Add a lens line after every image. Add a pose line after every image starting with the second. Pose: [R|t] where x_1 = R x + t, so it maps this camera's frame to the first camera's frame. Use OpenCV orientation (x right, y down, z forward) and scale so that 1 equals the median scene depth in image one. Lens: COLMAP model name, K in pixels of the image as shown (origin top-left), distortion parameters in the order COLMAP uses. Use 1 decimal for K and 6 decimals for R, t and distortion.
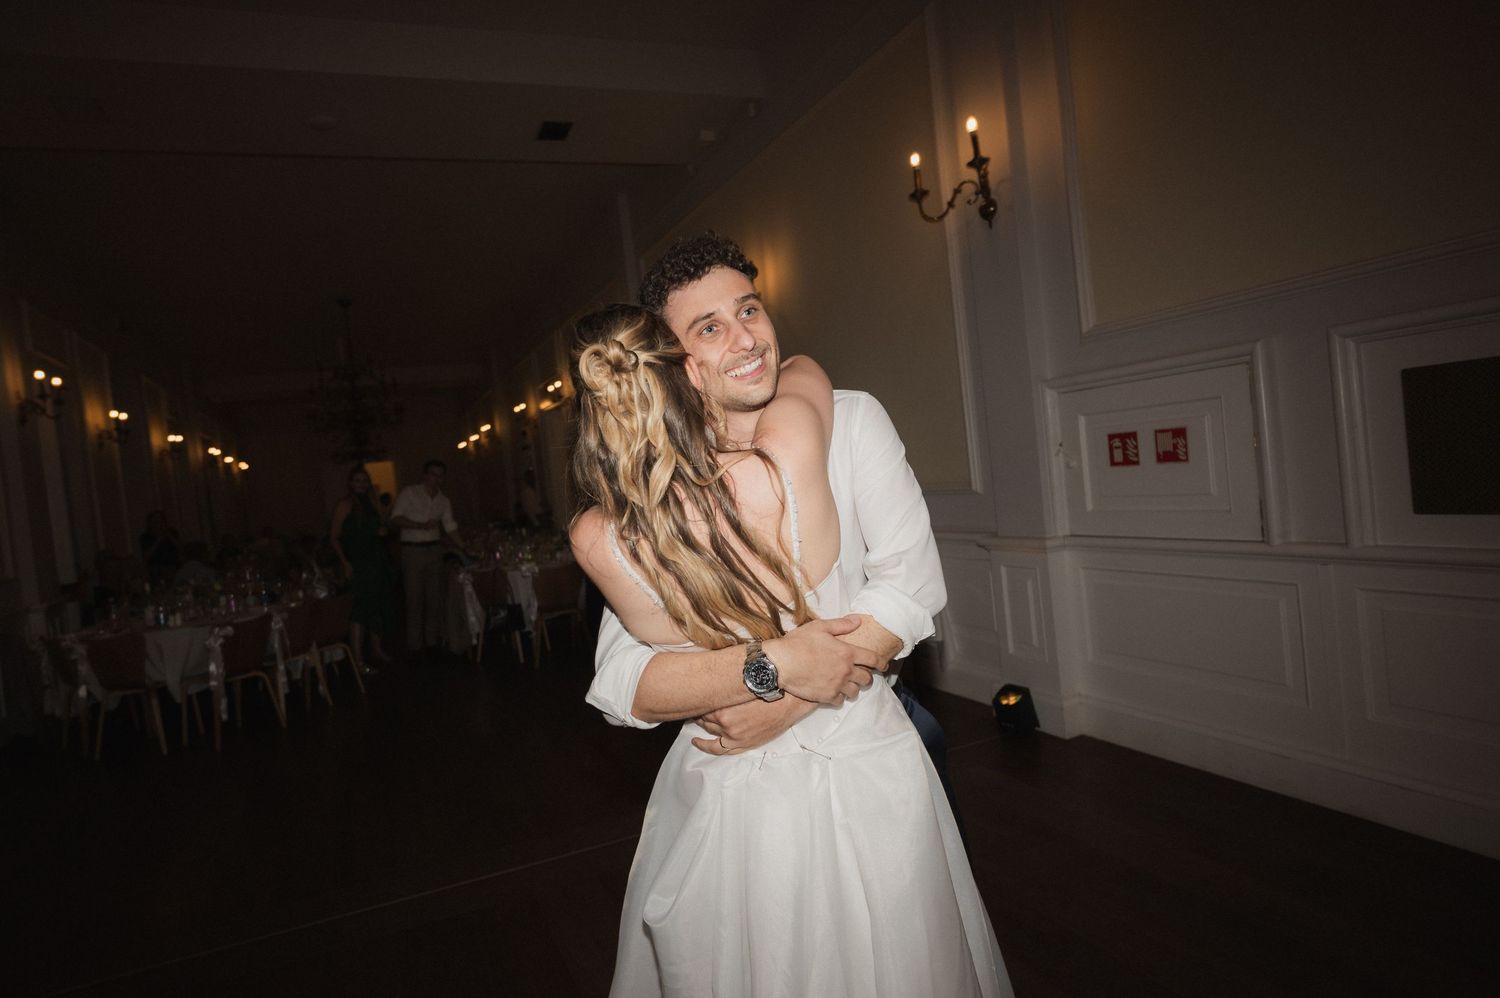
lens RADIAL K [[832.6, 0, 665.9], [0, 832.6, 490.6], [0, 0, 1]] dist [0.001578, 0.005957]
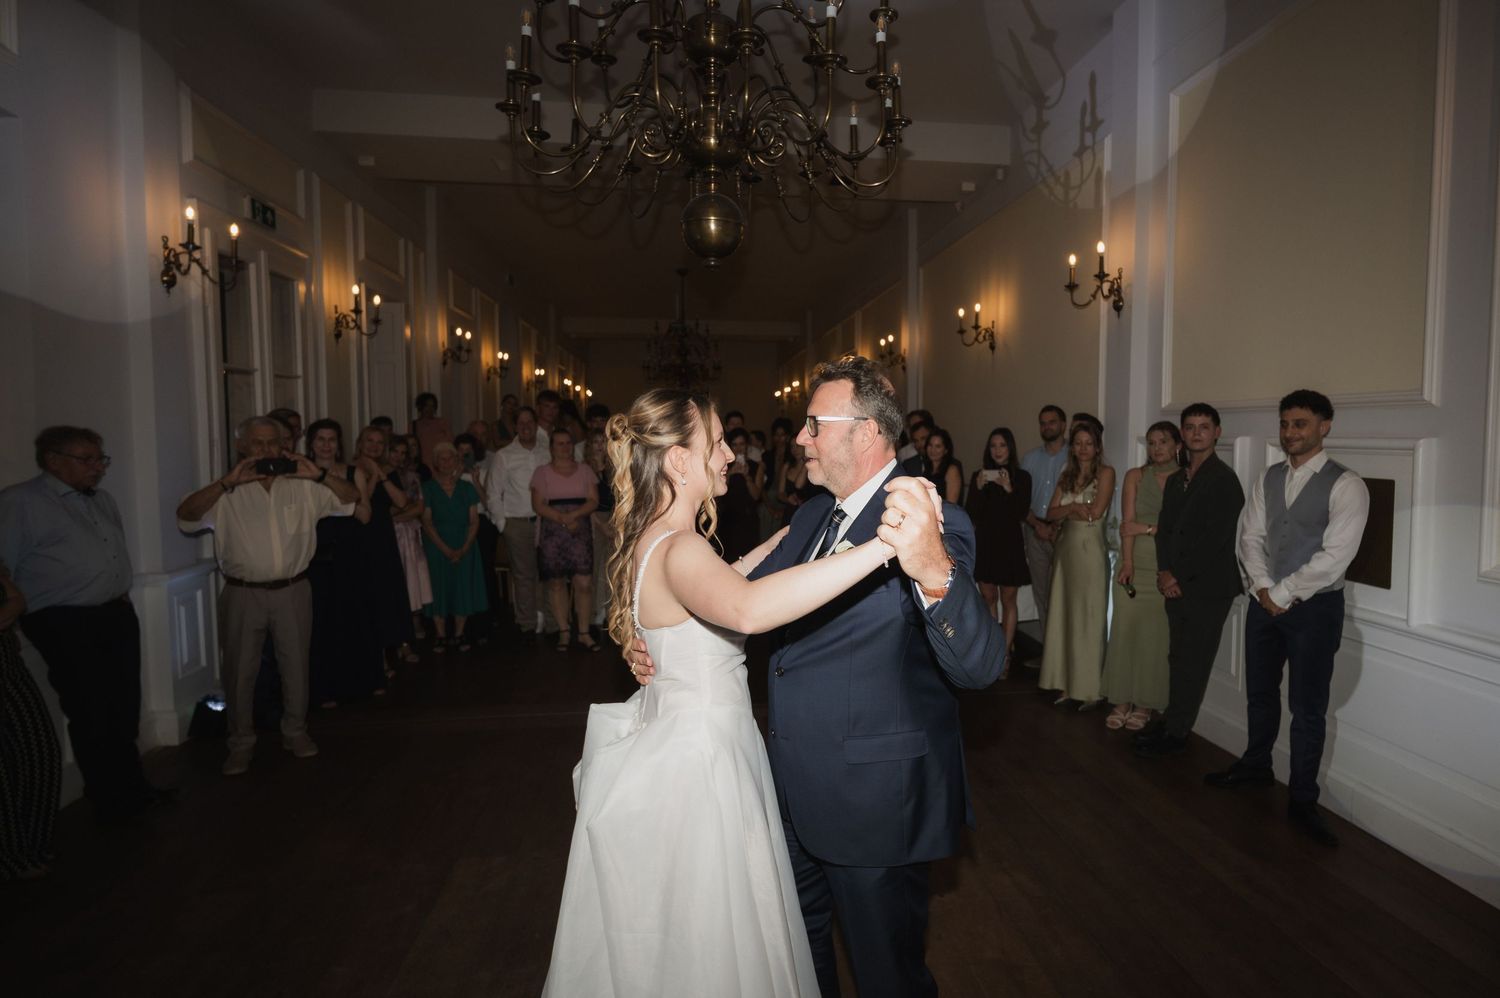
lens RADIAL K [[832.6, 0, 813.7], [0, 832.6, 474.0], [0, 0, 1]] dist [0.001578, 0.005957]
pose [[0.973124, 0.121615, -0.195548, 0.138256], [-0.114410, 0.992284, 0.047771, -0.049810], [0.199849, -0.024114, 0.979530, -0.283578]]
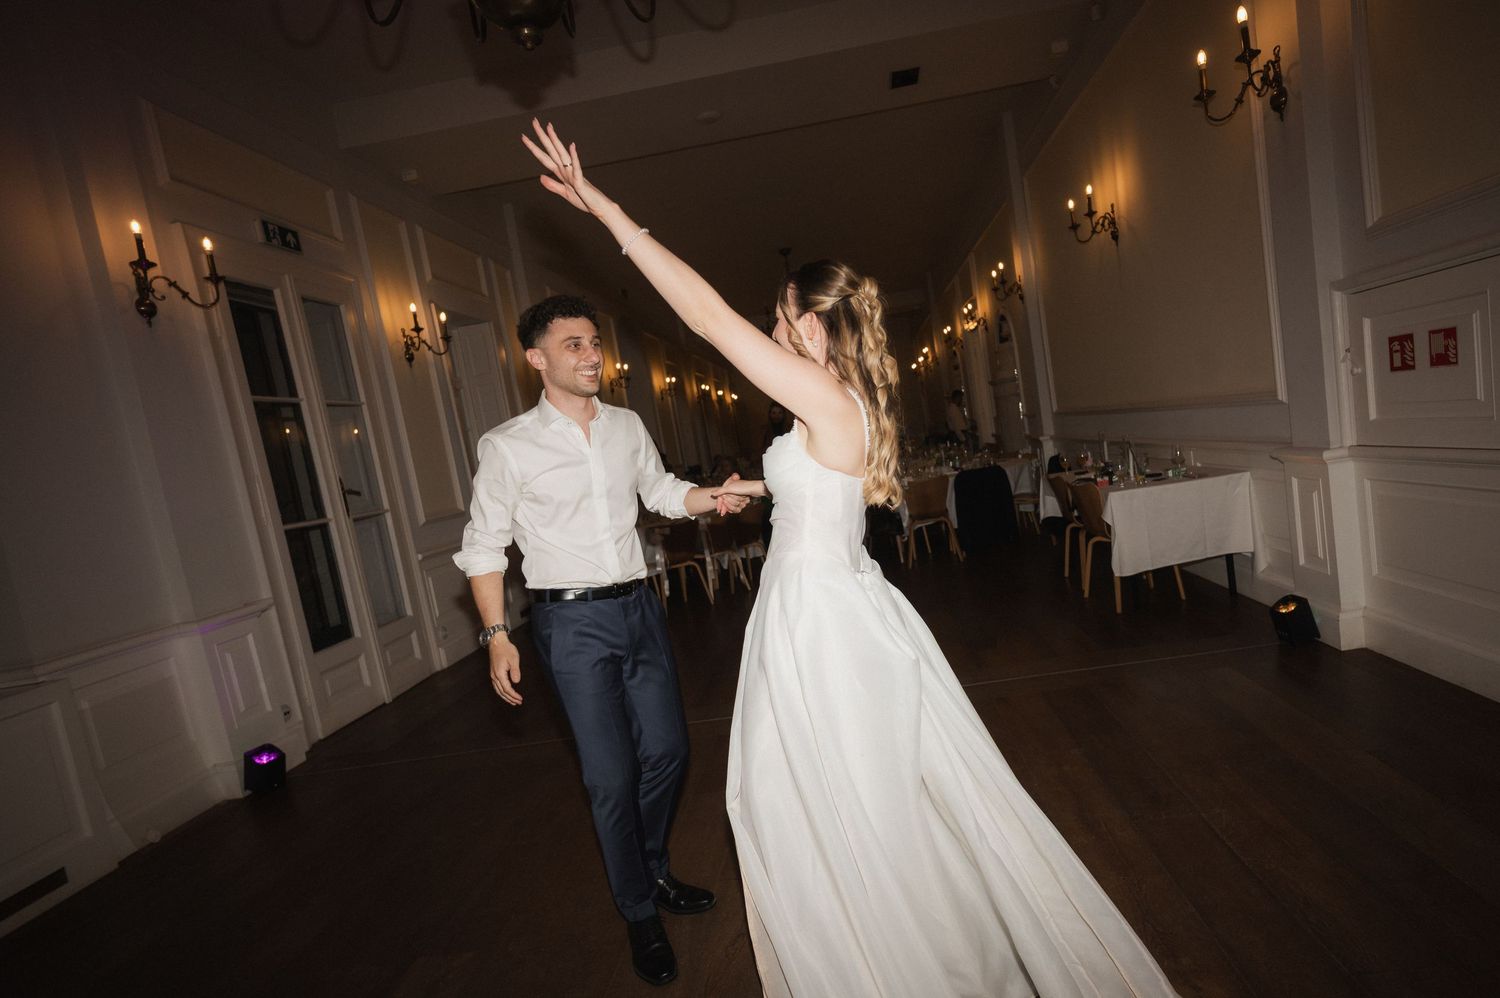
lens RADIAL K [[787.0, 0, 801.7], [0, 787.0, 509.2], [0, 0, 1]] dist [0.011985, 0.000408]
pose [[0.917007, 0.004823, -0.398843, 0.169941], [0.047516, 0.991486, 0.121236, -0.009219], [0.396032, -0.130125, 0.908970, -0.059531]]
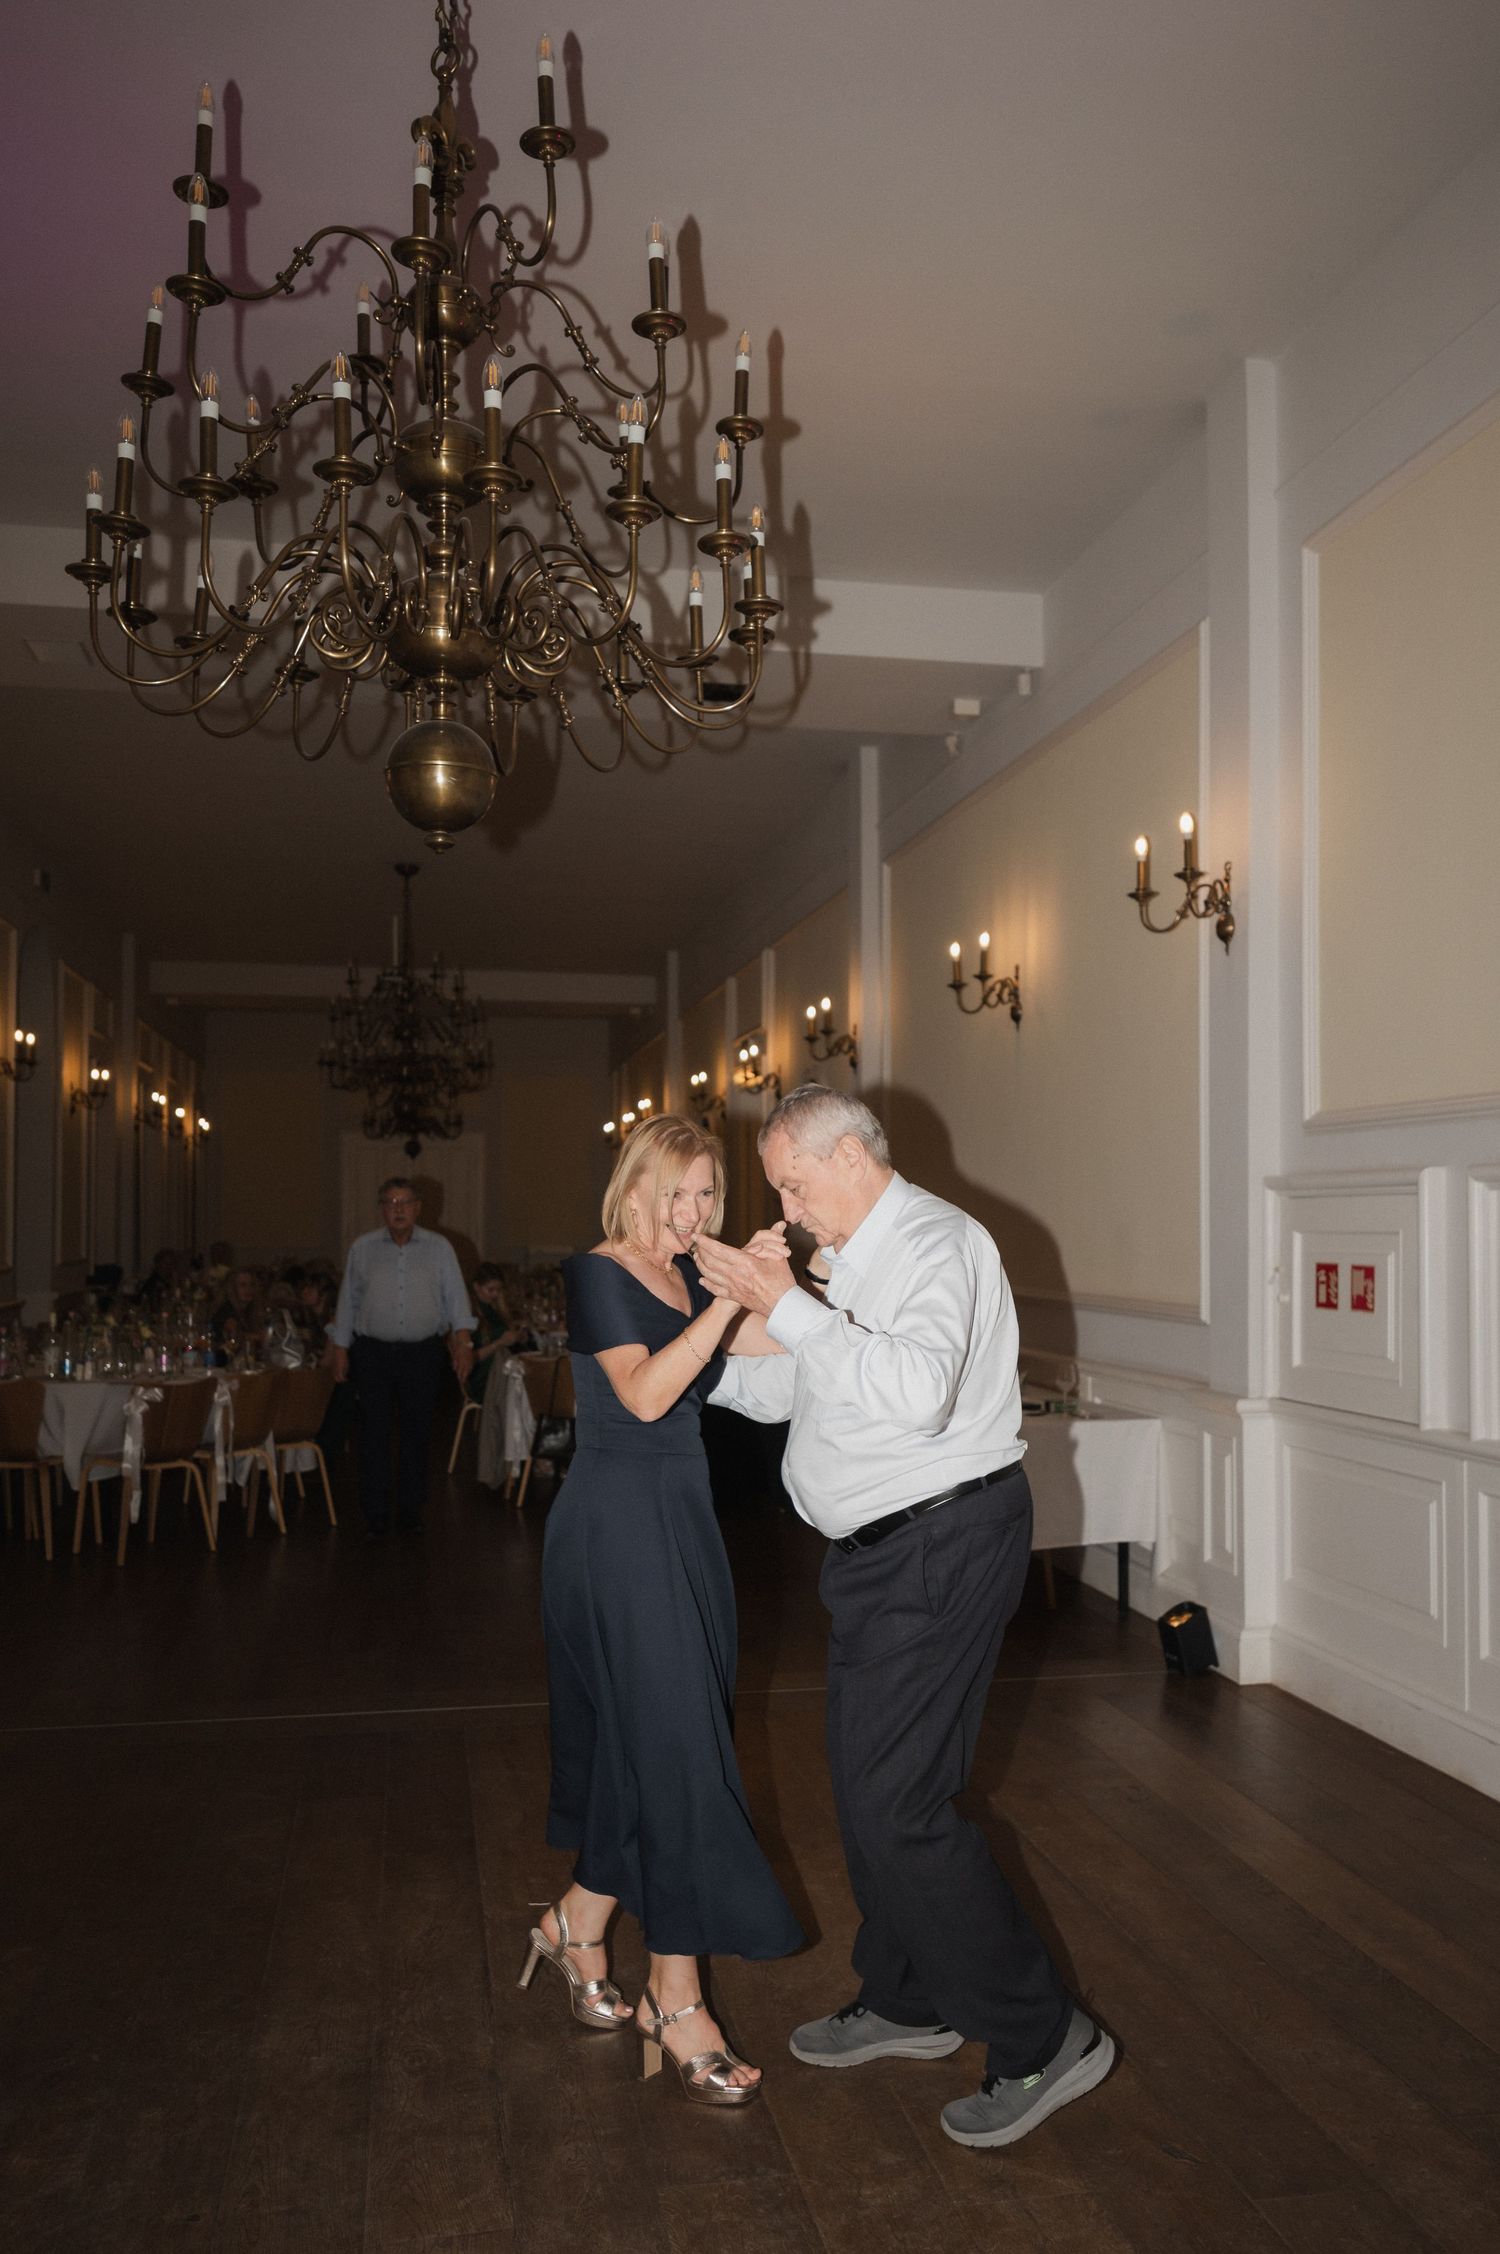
lens RADIAL K [[1797.8, 0, 770.4], [0, 1797.8, 1149.9], [0, 0, 1]] dist [0.024629, -0.006865]
pose [[0.980954, 0.105615, -0.163019, 0.186469], [-0.114047, 0.992534, -0.043236, -0.025979], [0.157236, 0.061005, 0.985675, -0.383088]]
